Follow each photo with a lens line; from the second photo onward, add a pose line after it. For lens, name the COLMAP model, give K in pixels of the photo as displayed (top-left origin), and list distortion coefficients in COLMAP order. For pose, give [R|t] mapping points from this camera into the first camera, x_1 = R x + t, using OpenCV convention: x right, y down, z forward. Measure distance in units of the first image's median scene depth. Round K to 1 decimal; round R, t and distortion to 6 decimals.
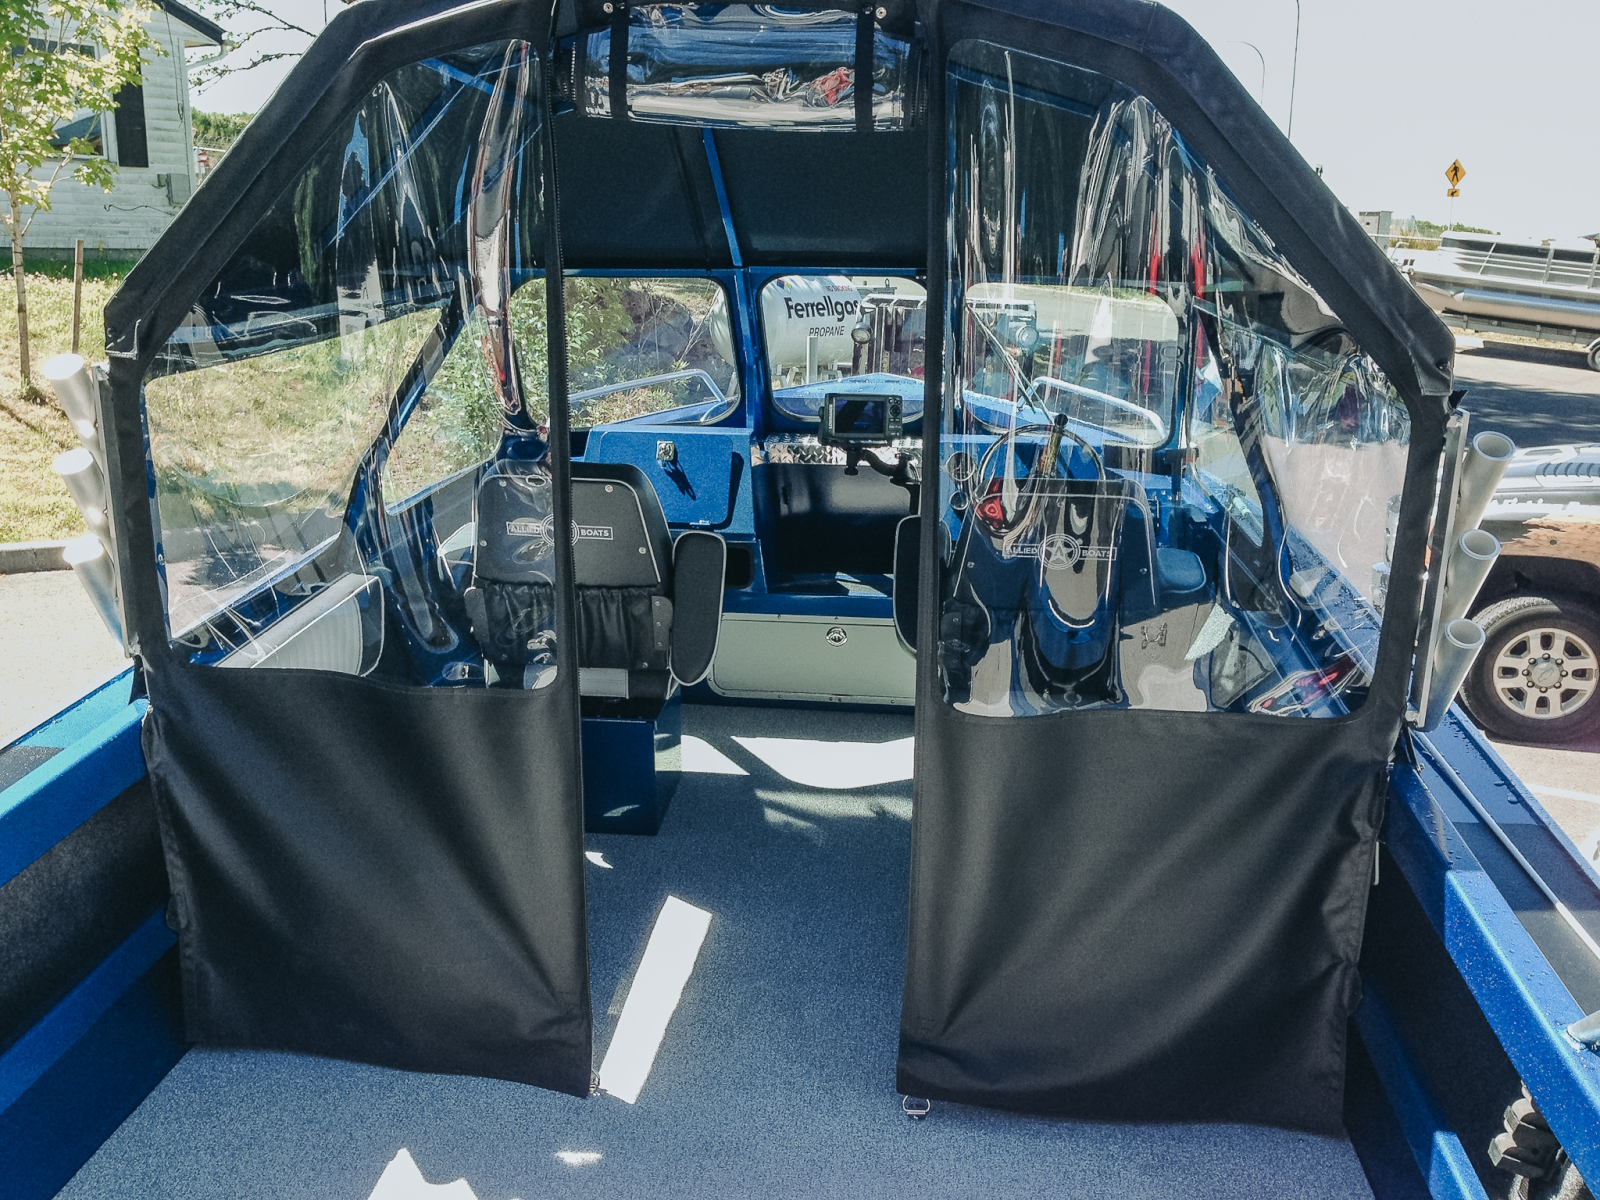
lens RADIAL K [[1563.9, 0, 720.9], [0, 1563.9, 600.0], [0, 0, 1]] dist [0.031626, -0.039804]
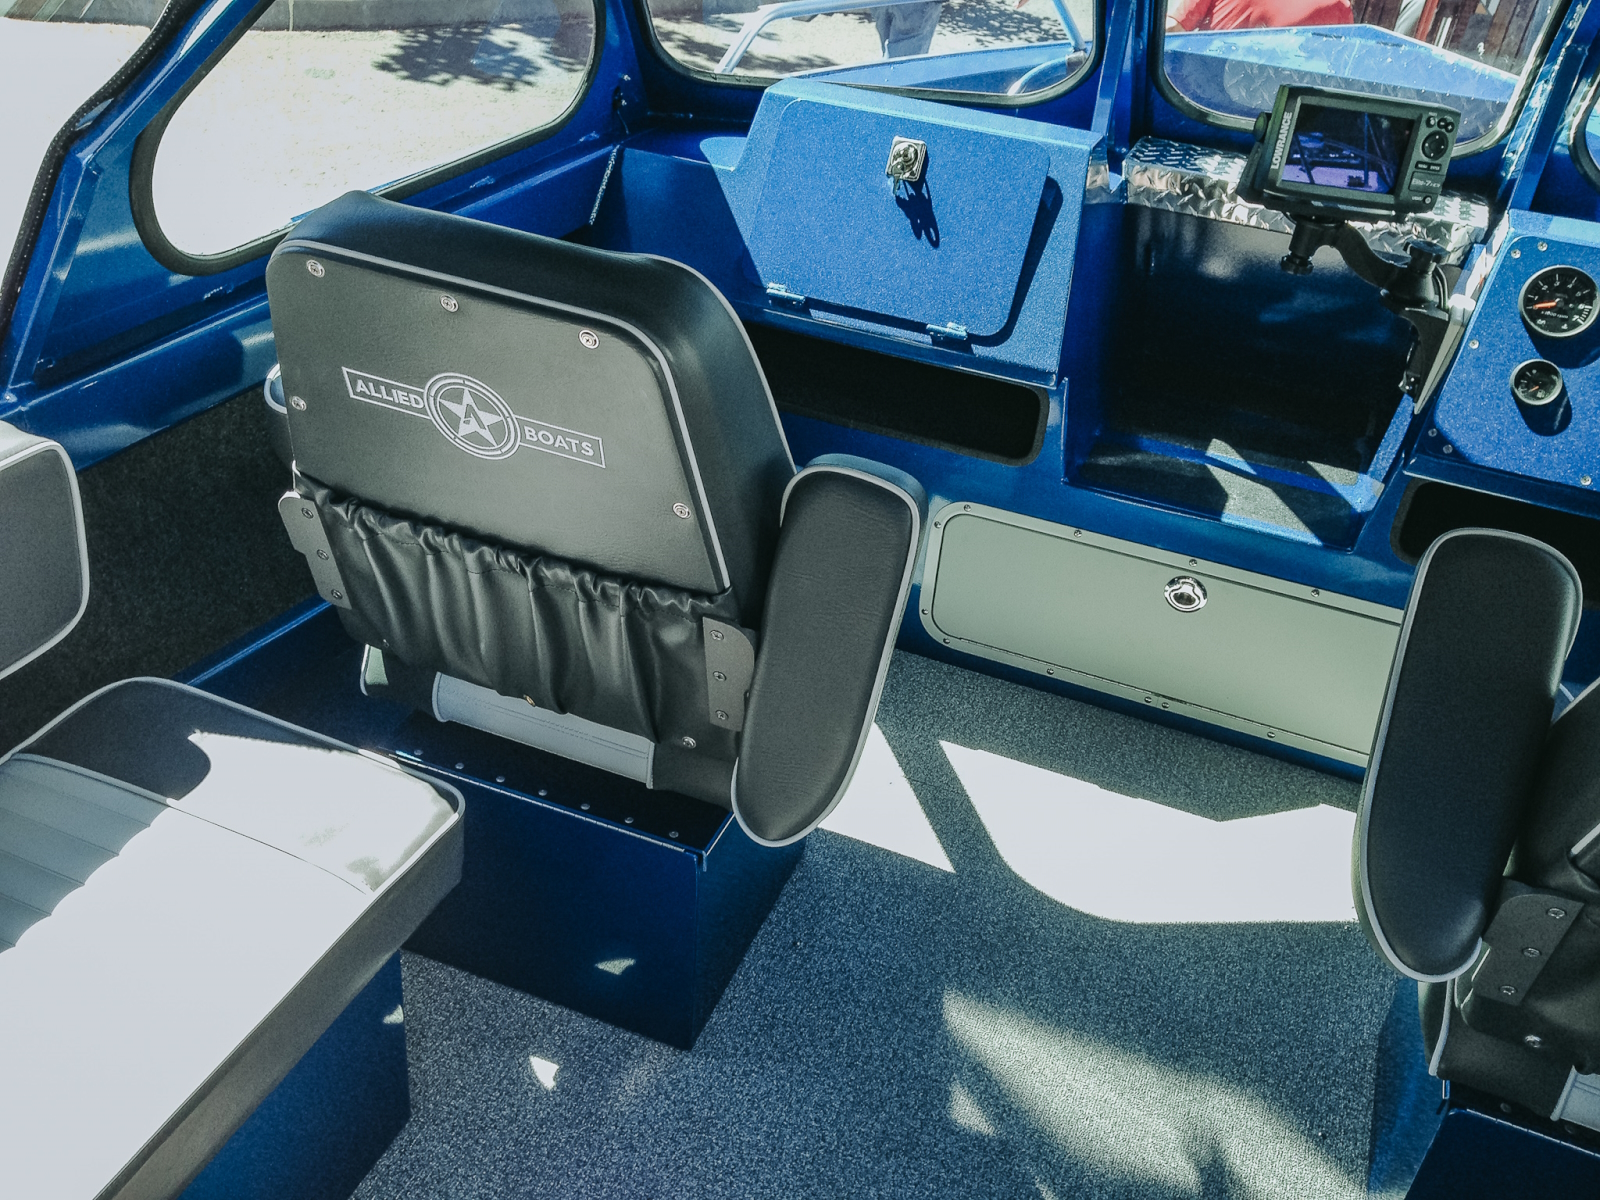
lens RADIAL K [[1563.9, 0, 720.9], [0, 1563.9, 600.0], [0, 0, 1]] dist [0.031626, -0.039804]
pose [[0.961901, 0.195547, -0.191069, 0.028276], [-0.136415, 0.948943, 0.284428, -0.096078], [0.236932, -0.247527, 0.939465, 0.500718]]
